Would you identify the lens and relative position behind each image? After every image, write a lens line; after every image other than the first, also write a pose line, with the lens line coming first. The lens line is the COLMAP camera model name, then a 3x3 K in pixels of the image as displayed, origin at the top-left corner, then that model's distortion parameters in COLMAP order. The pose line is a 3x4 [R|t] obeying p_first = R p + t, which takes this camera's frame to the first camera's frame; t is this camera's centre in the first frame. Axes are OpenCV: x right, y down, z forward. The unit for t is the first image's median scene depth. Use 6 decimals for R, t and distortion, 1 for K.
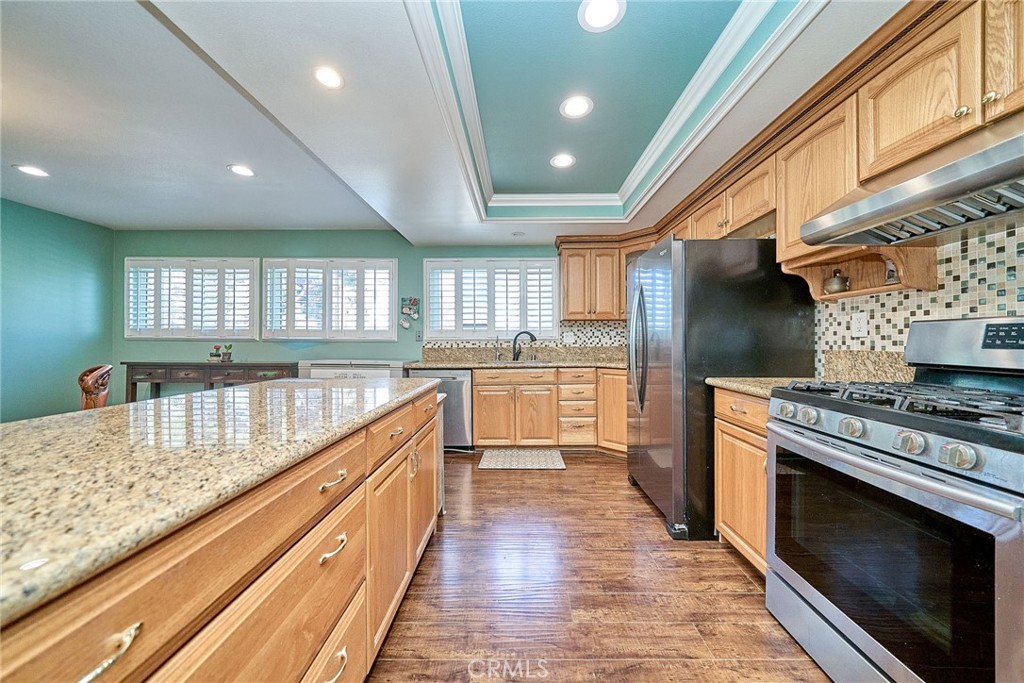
lens RADIAL K [[351.0, 0, 516.5], [0, 351.0, 341.9], [0, 0, 1]] dist [-0.001727, -0.000193]
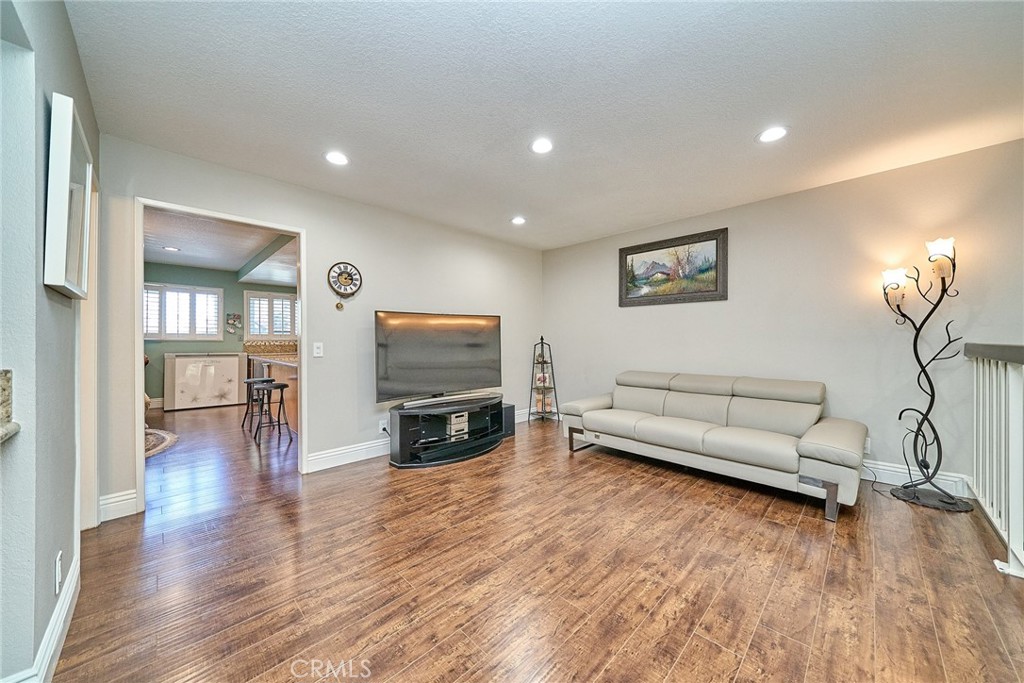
lens RADIAL K [[351.0, 0, 516.5], [0, 351.0, 341.9], [0, 0, 1]] dist [-0.001727, -0.000193]
pose [[0.703240, -0.001415, 0.710951, -0.541895], [-0.001621, 0.999992, 0.003594, -0.005674], [-0.710950, -0.003680, 0.703233, -1.061392]]
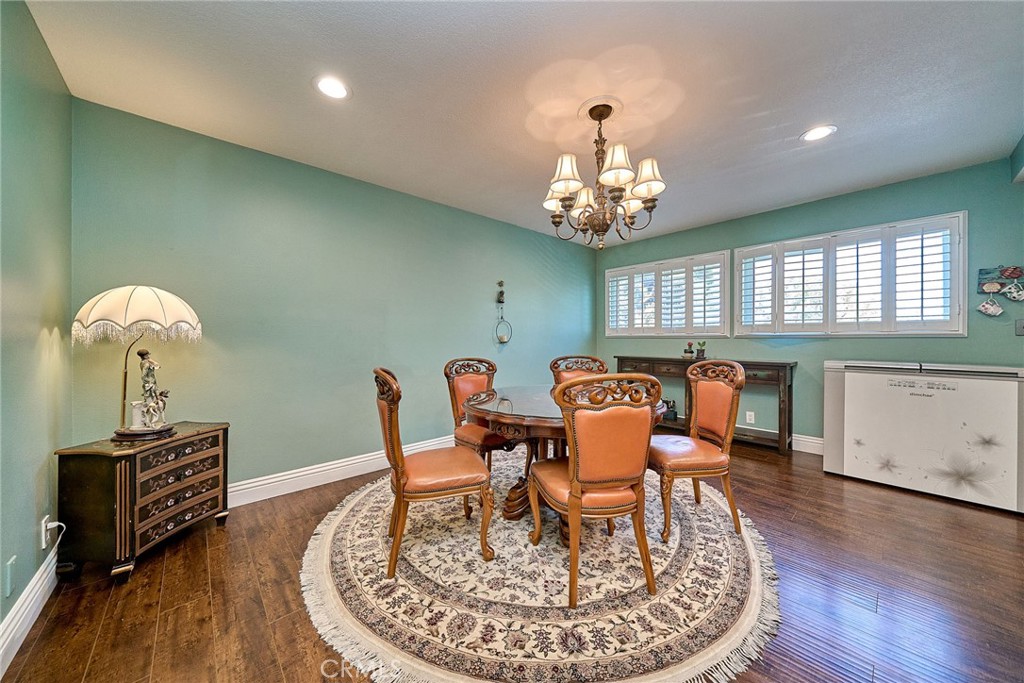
lens RADIAL K [[351.0, 0, 516.5], [0, 351.0, 341.9], [0, 0, 1]] dist [-0.001727, -0.000193]
pose [[0.680712, 0.001213, -0.732551, -0.440928], [-0.001093, 0.999999, 0.000640, 0.008828], [0.732551, 0.000365, 0.680712, -0.061884]]
